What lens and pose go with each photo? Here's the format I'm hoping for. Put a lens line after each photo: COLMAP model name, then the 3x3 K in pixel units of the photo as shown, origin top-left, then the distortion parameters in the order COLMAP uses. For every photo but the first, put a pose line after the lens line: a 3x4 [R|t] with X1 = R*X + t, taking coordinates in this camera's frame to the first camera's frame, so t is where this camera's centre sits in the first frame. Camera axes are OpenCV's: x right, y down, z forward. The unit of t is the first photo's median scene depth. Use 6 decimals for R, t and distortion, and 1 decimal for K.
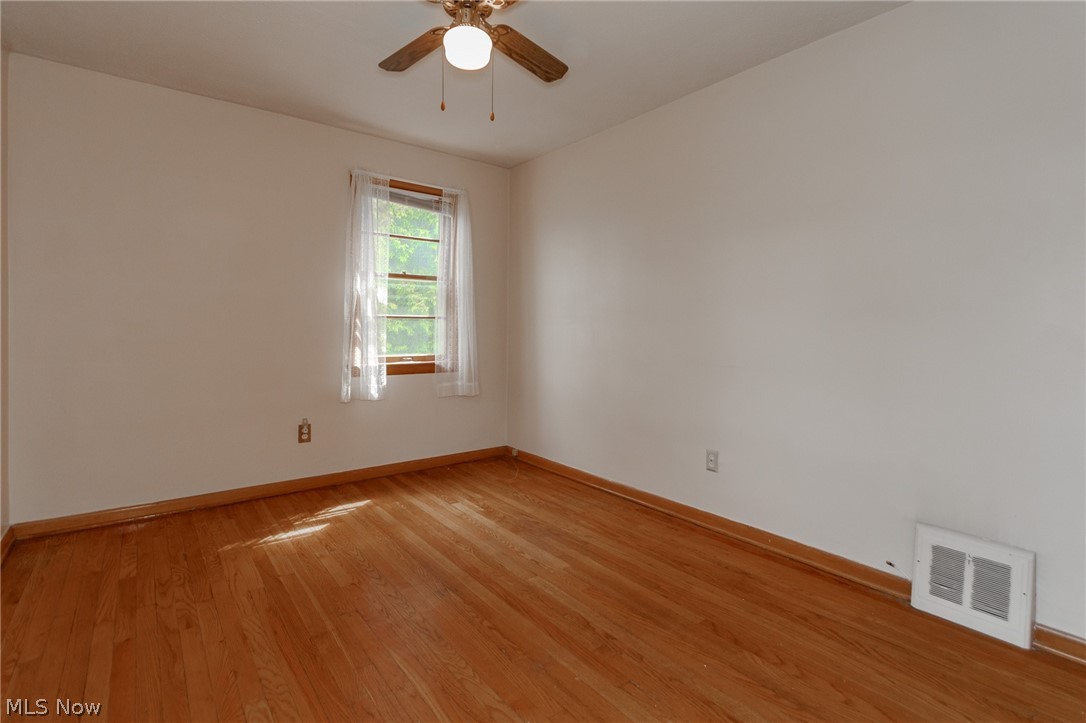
lens RADIAL K [[512.1, 0, 541.8], [0, 512.1, 334.7], [0, 0, 1]] dist [0.002114, -0.000068]
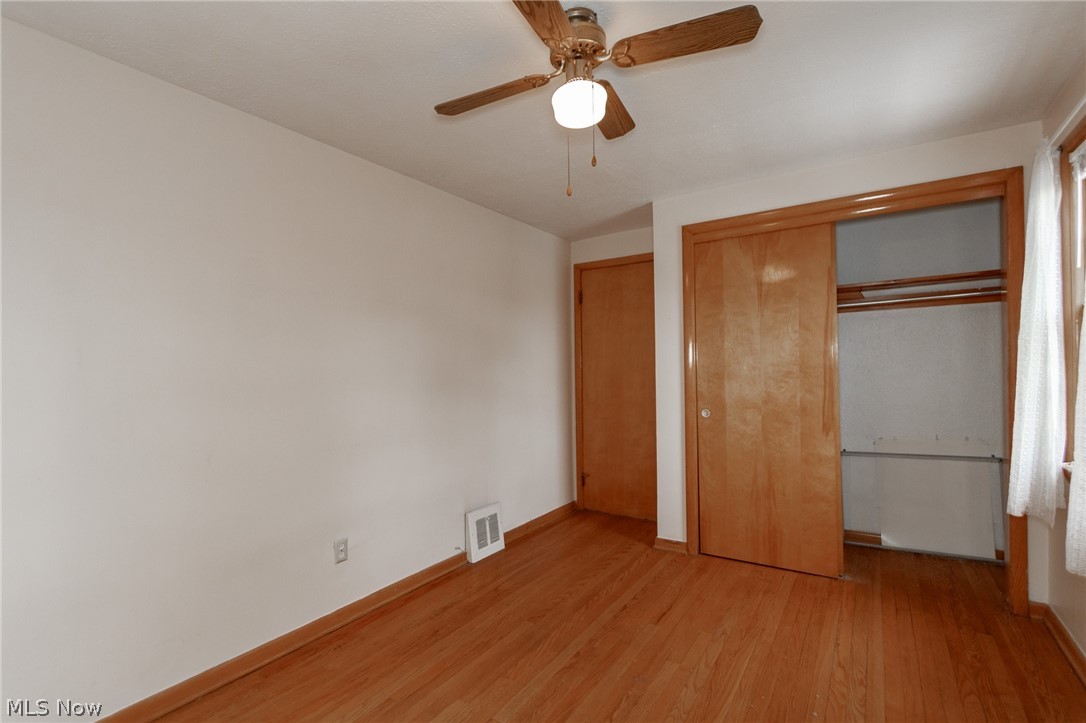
lens RADIAL K [[504.3, 0, 543.7], [0, 504.3, 369.5], [0, 0, 1]] dist [0.001639, -0.000820]
pose [[-0.319216, -0.010513, 0.947624, -0.737810], [0.029774, 0.999334, 0.021116, -0.104106], [-0.947214, 0.034955, -0.318690, 1.057839]]
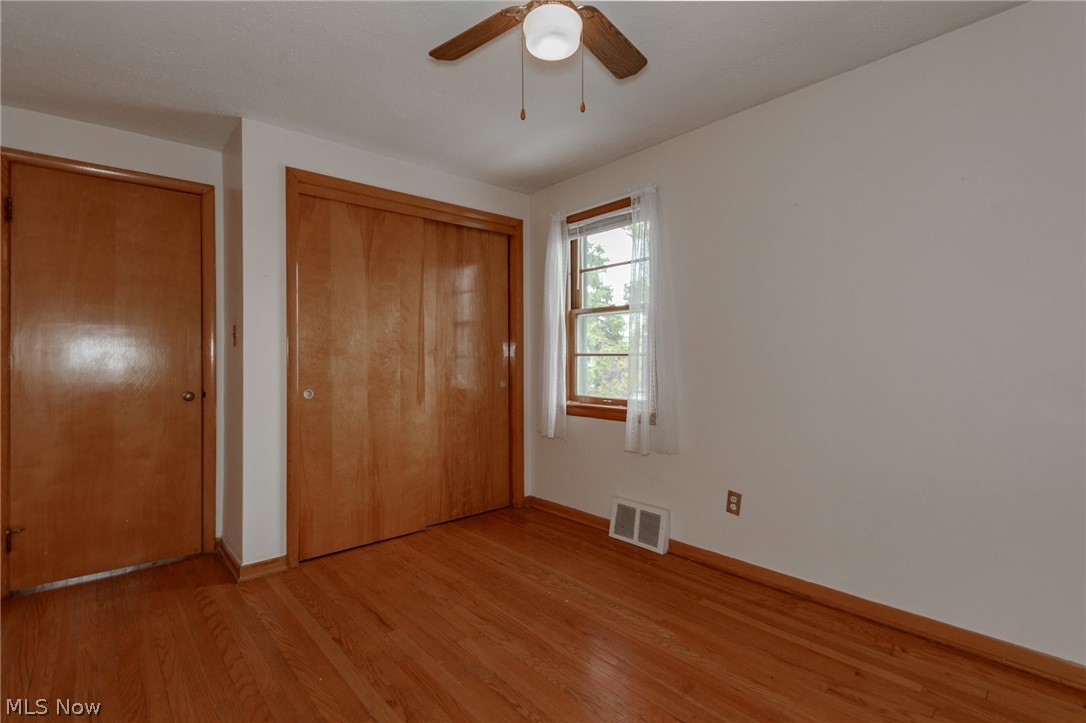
lens RADIAL K [[506.9, 0, 543.0], [0, 506.9, 361.5], [0, 0, 1]] dist [0.008354, -0.001509]
pose [[-0.998191, -0.006176, -0.059810, -0.063762], [-0.007215, 0.999826, 0.017180, -0.044627], [0.059693, 0.017580, -0.998062, 1.417684]]
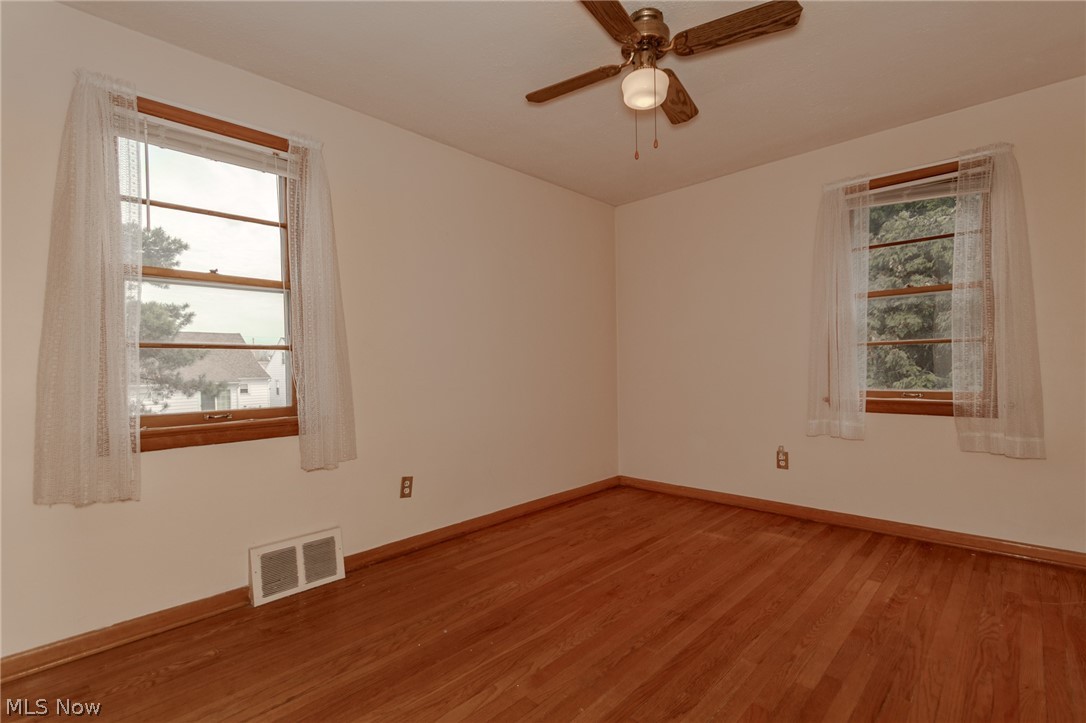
lens RADIAL K [[504.3, 0, 543.7], [0, 504.3, 369.5], [0, 0, 1]] dist [0.001639, -0.000820]
pose [[0.144727, -0.001663, -0.989470, 0.660259], [0.008001, 0.999968, -0.000510, 0.006443], [0.989439, -0.007843, 0.144736, 0.507325]]
